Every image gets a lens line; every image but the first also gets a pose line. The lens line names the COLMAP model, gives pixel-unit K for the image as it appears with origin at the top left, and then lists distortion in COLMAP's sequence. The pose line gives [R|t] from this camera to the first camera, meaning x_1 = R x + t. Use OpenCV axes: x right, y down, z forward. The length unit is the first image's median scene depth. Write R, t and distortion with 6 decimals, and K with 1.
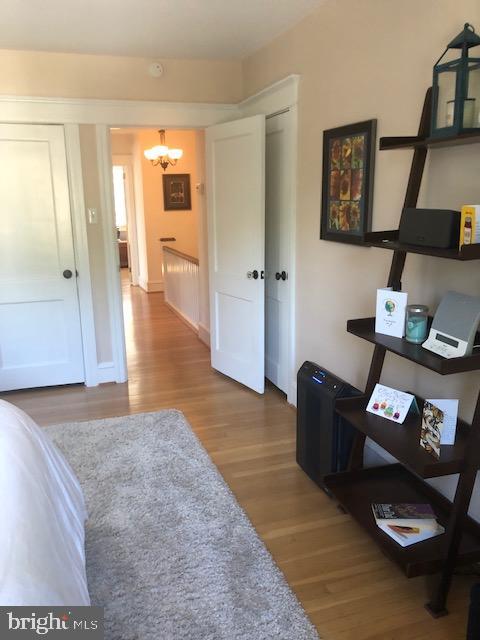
lens RADIAL K [[529.1, 0, 240.0], [0, 529.1, 320.0], [0, 0, 1]] dist [0.065208, -0.101243]
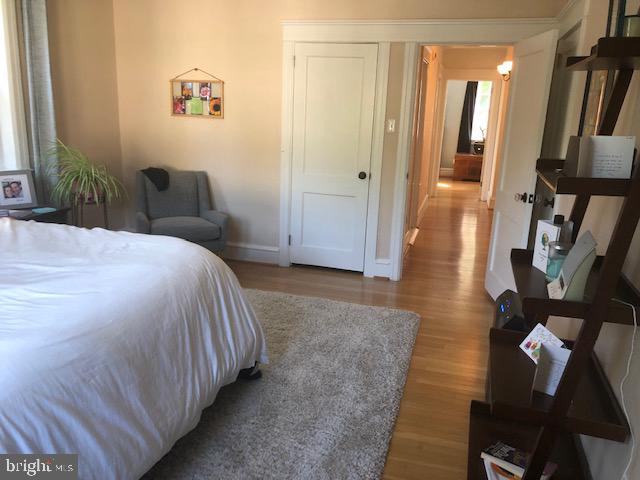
lens RADIAL K [[529.1, 0, 330.0], [0, 529.1, 238.6], [0, 0, 1]] dist [0.065208, -0.101243]
pose [[0.825687, 0.180908, -0.534334, 0.266231], [-0.176304, 0.982493, 0.060205, -0.009376], [0.535871, 0.044495, 0.843126, 0.011257]]
